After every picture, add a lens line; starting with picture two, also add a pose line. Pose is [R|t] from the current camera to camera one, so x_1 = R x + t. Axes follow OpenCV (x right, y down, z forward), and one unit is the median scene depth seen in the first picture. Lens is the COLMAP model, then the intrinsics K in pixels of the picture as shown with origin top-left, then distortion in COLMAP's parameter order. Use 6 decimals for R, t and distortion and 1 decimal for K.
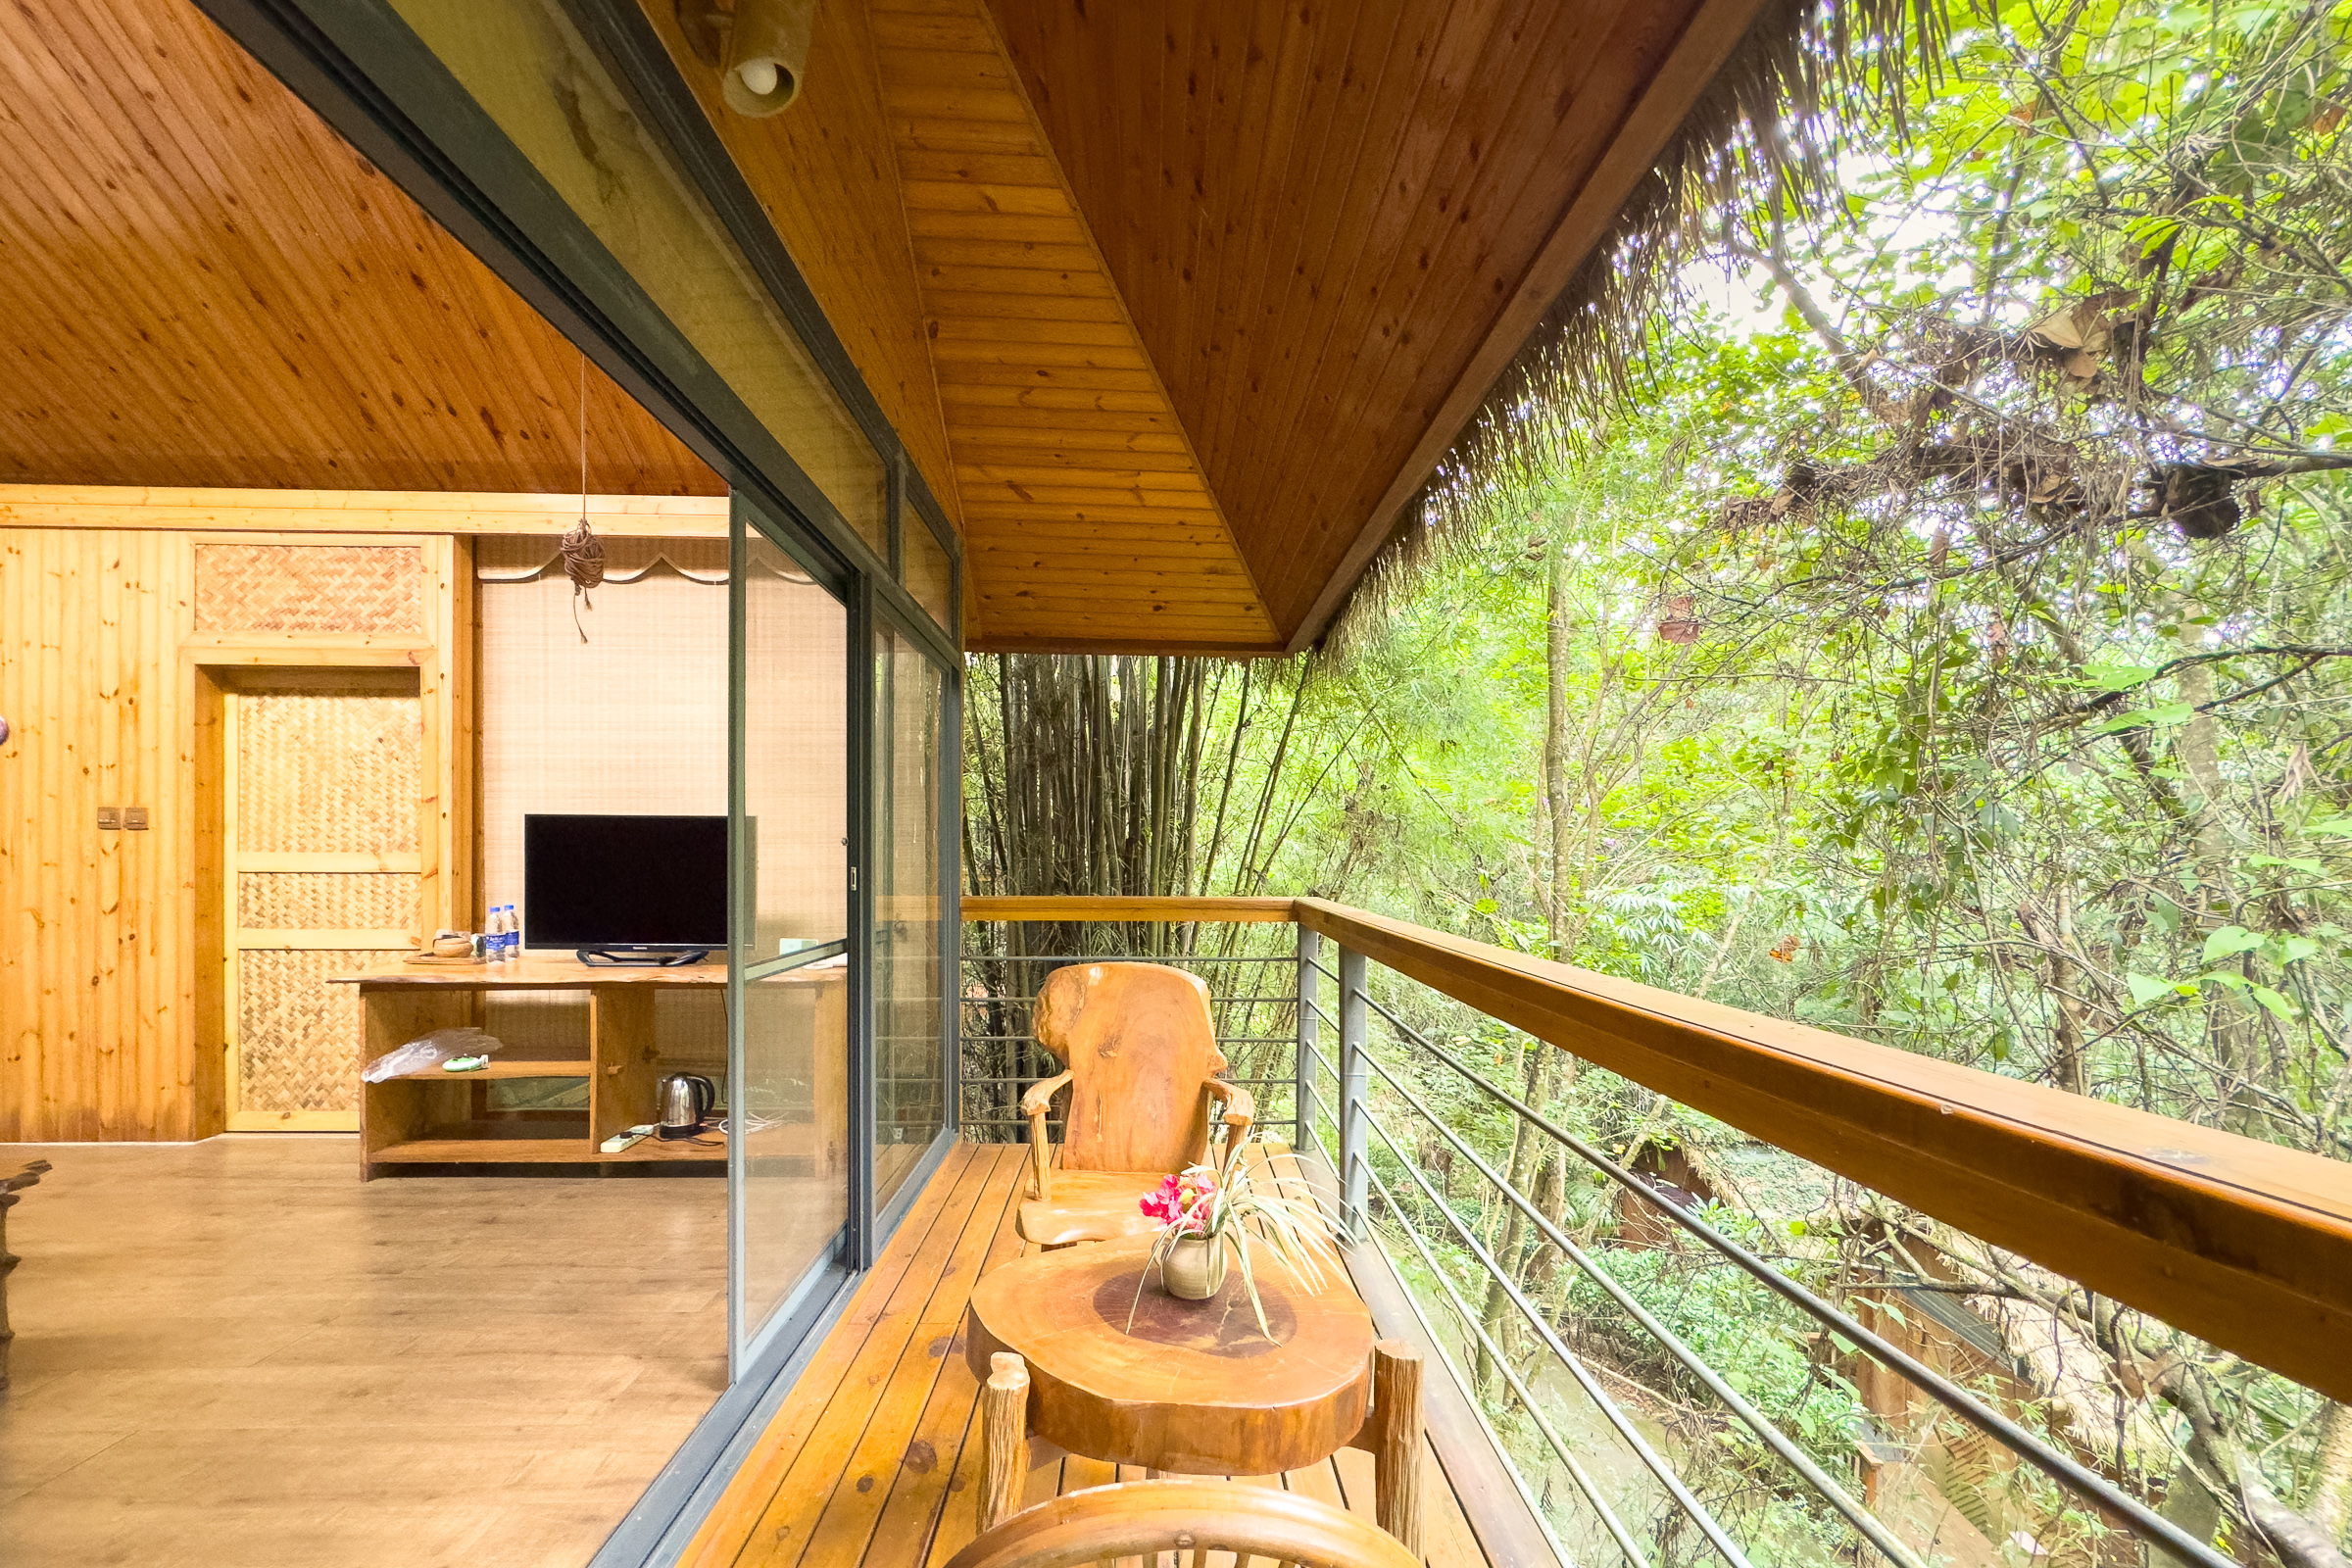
lens RADIAL K [[944.1, 0, 1172.2], [0, 944.1, 864.2], [0, 0, 1]] dist [-0.000584, 0.000116]
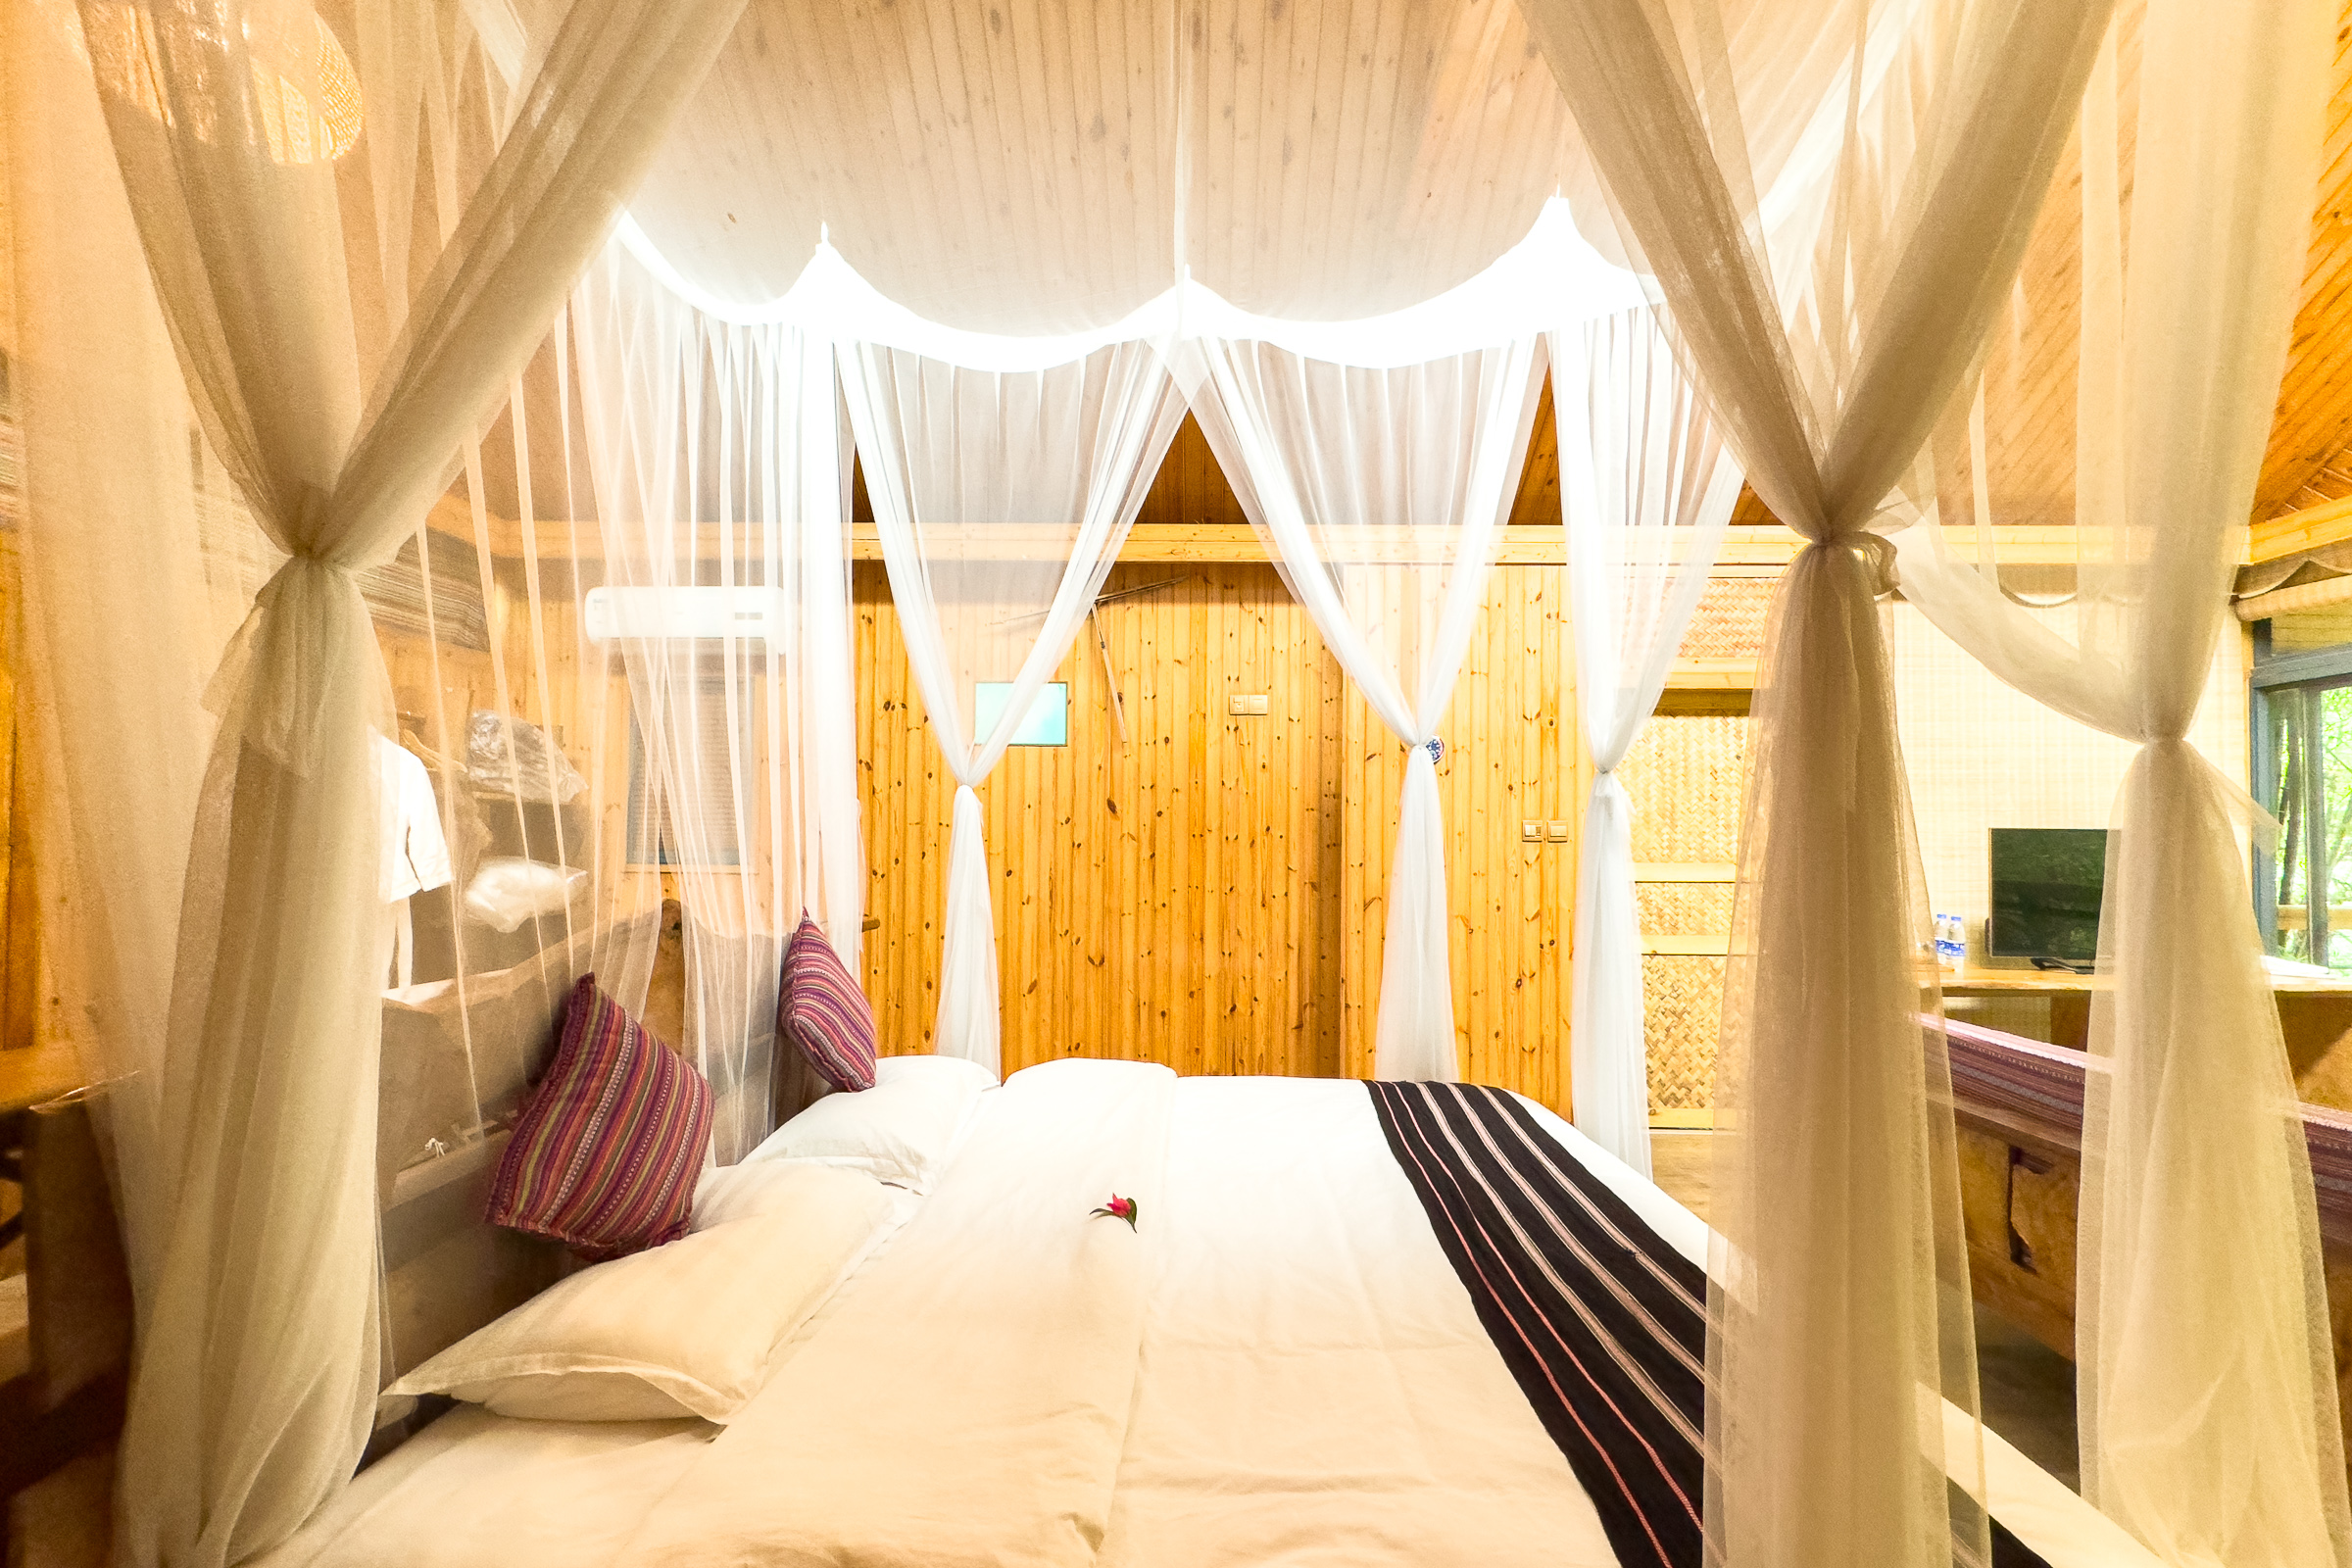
lens RADIAL K [[947.7, 0, 1179.6], [0, 947.7, 831.2], [0, 0, 1]] dist [0.002168, 0.000163]
pose [[0.998833, -0.000731, -0.048288, -1.467451], [-0.000568, 0.999639, -0.026874, -0.019786], [0.048290, 0.026870, 0.998472, -0.096116]]
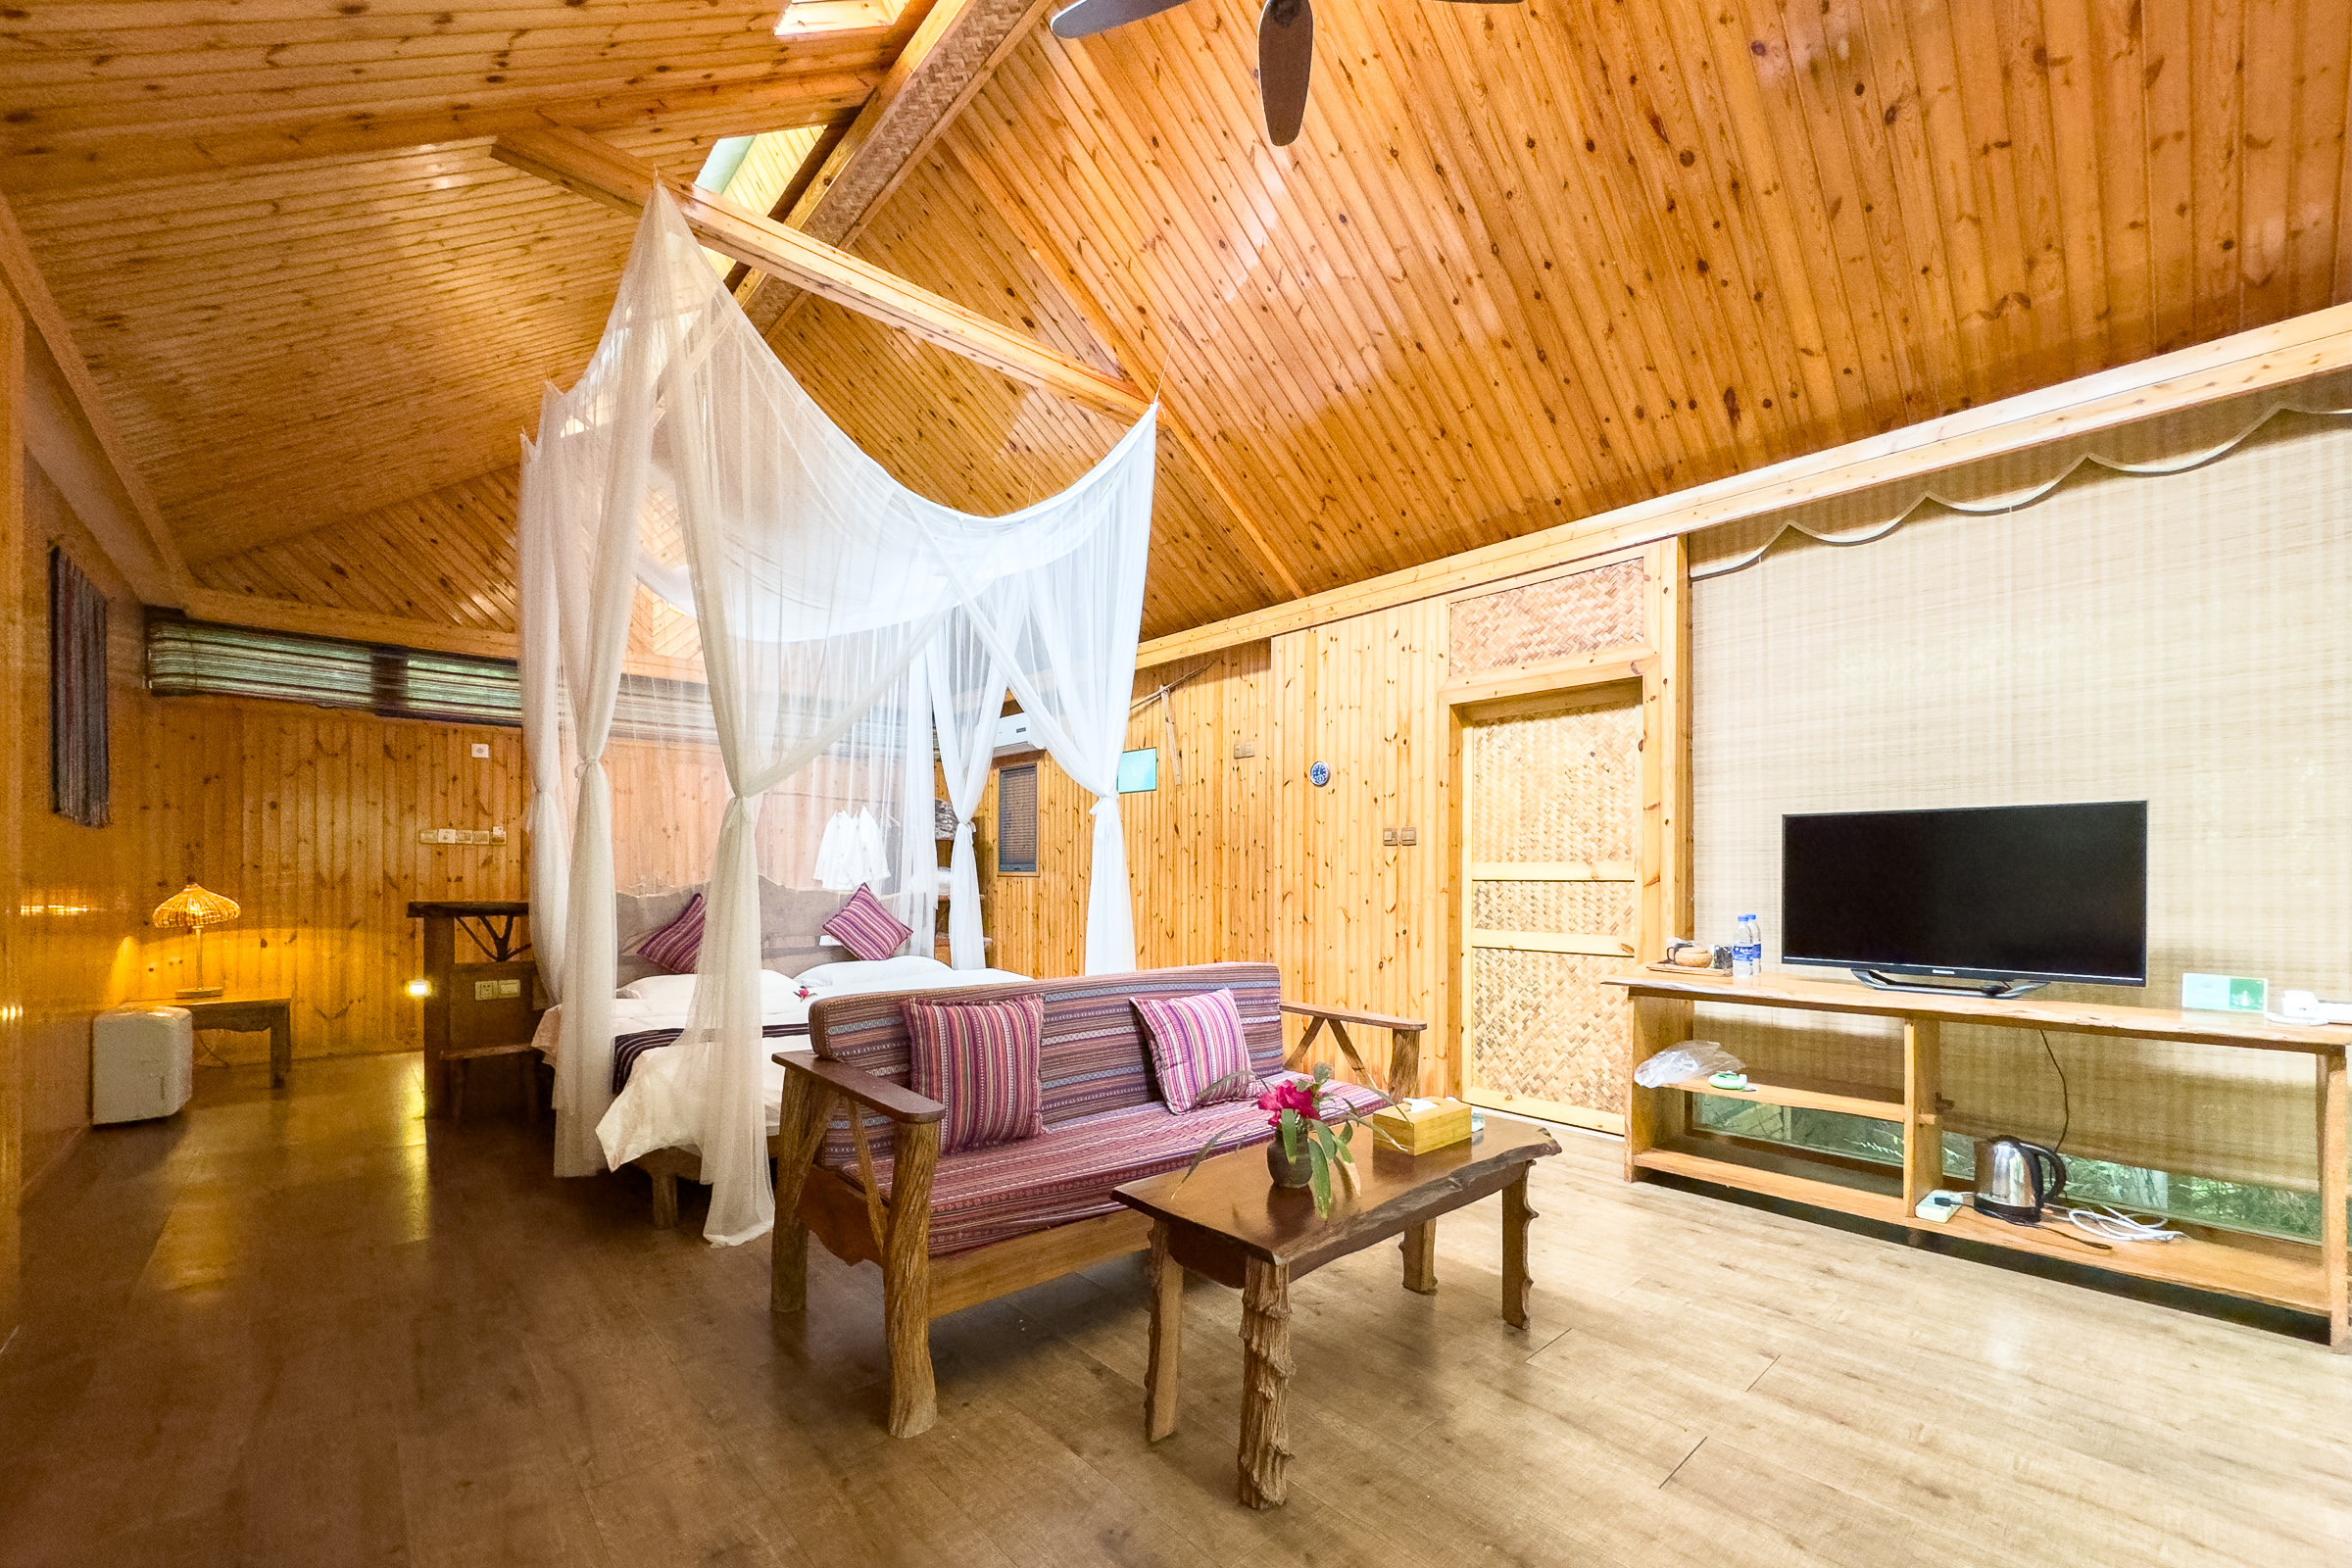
lens RADIAL K [[939.5, 0, 1170.5], [0, 939.5, 876.4], [0, 0, 1]] dist [-0.001224, -0.000035]
pose [[0.642492, -0.003217, -0.766286, -0.354720], [-0.004817, 0.999954, -0.008236, 0.015773], [0.766277, 0.008983, 0.642447, -0.027393]]
